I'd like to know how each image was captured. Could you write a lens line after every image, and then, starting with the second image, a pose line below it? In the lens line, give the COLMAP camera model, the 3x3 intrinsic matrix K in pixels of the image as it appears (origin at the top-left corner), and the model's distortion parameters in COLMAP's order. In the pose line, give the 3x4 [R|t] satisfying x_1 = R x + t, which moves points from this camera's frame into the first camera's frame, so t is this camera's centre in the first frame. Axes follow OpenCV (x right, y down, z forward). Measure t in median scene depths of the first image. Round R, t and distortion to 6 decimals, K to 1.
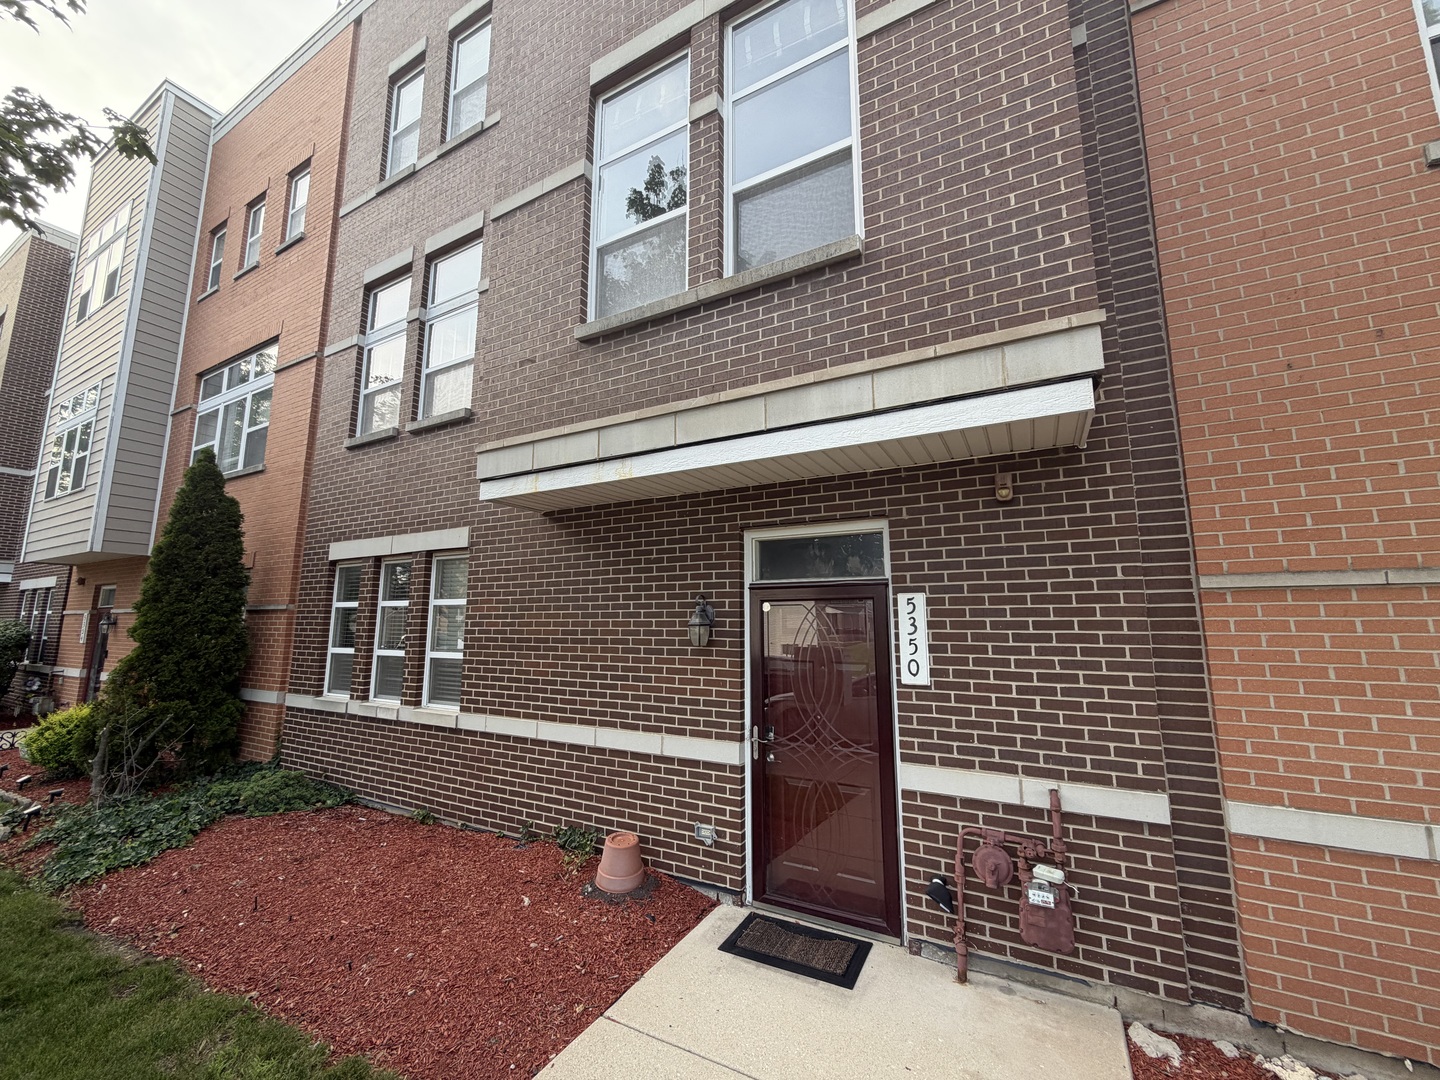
lens RADIAL K [[574.1, 0, 712.5], [0, 574.1, 541.0], [0, 0, 1]] dist [-0.000073, 0.000002]
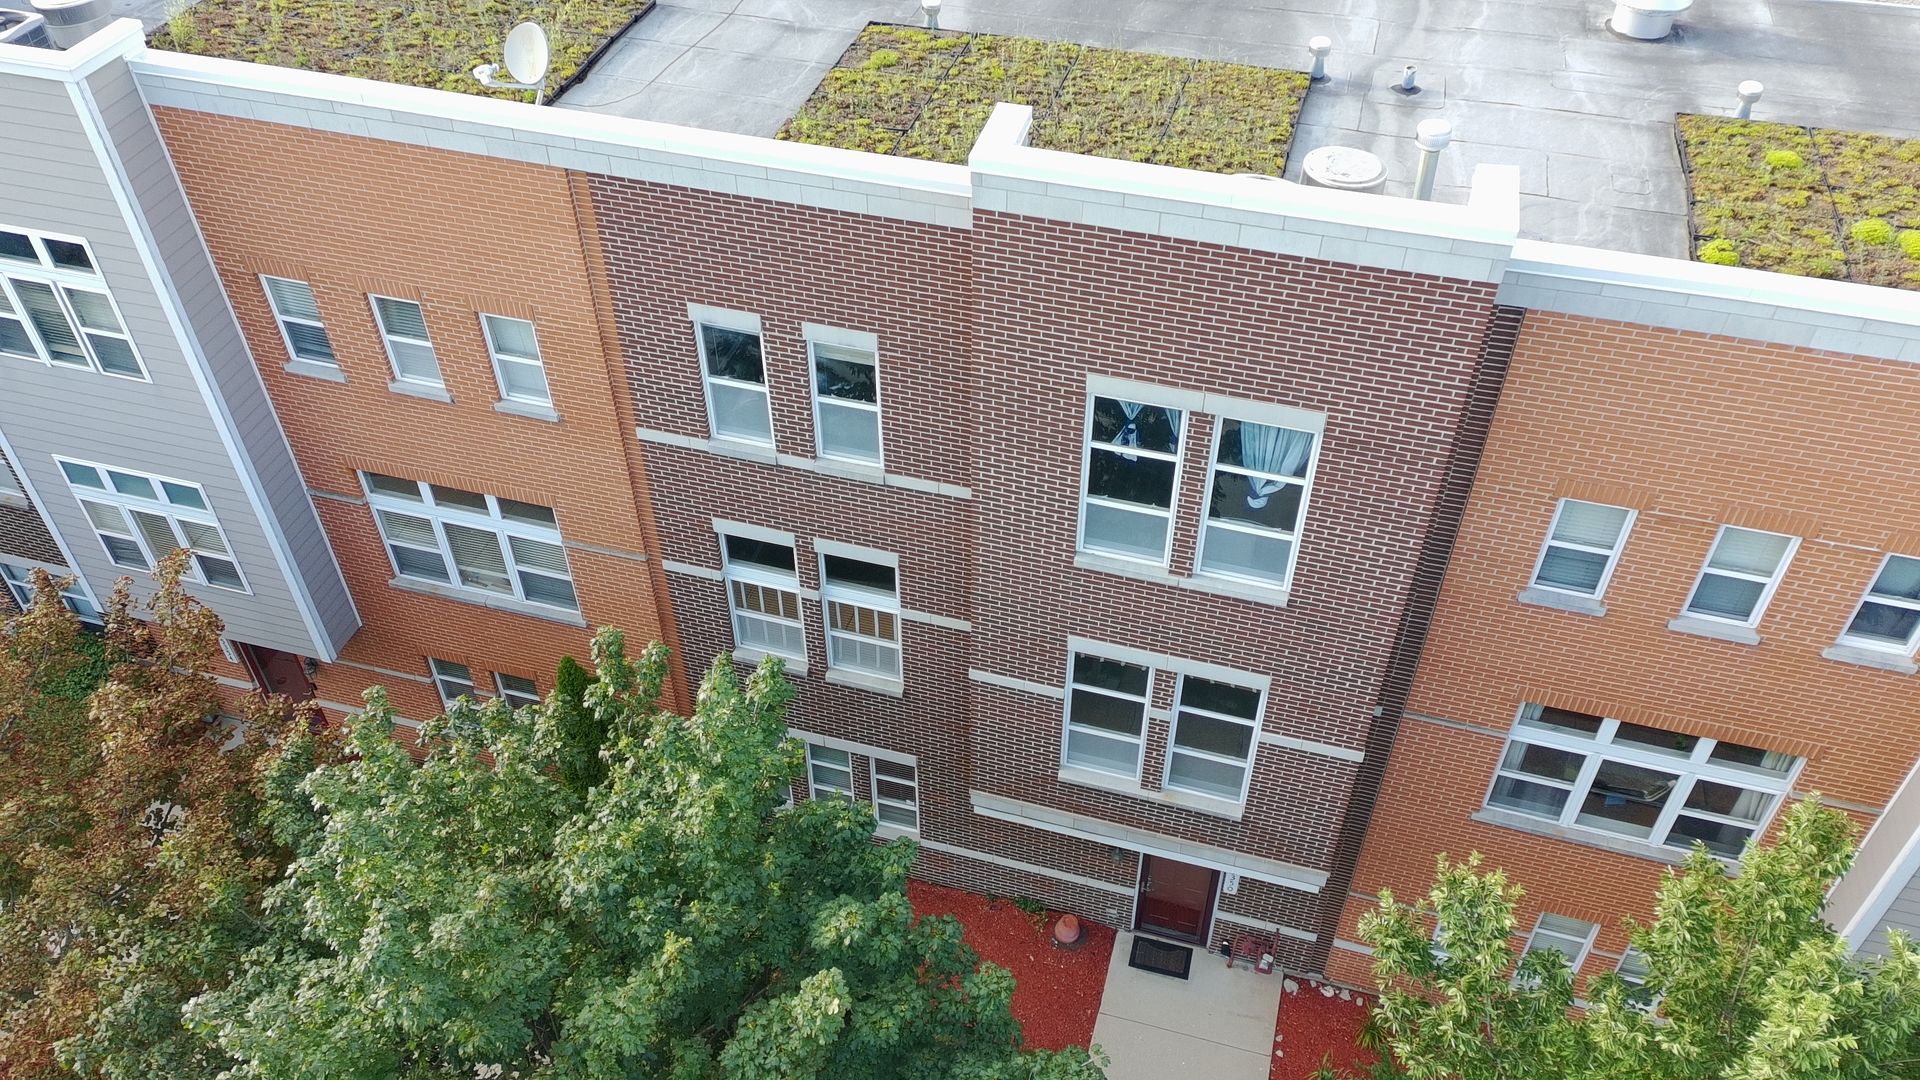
lens RADIAL K [[1492.9, 0, 960.5], [0, 1492.9, 531.9], [0, 0, 1]] dist [0.081094, -0.096952]
pose [[0.973025, -0.162032, 0.164221, -1.371718], [-0.028188, 0.623000, 0.781714, -5.127478], [-0.228972, -0.765256, 0.601627, -1.140802]]
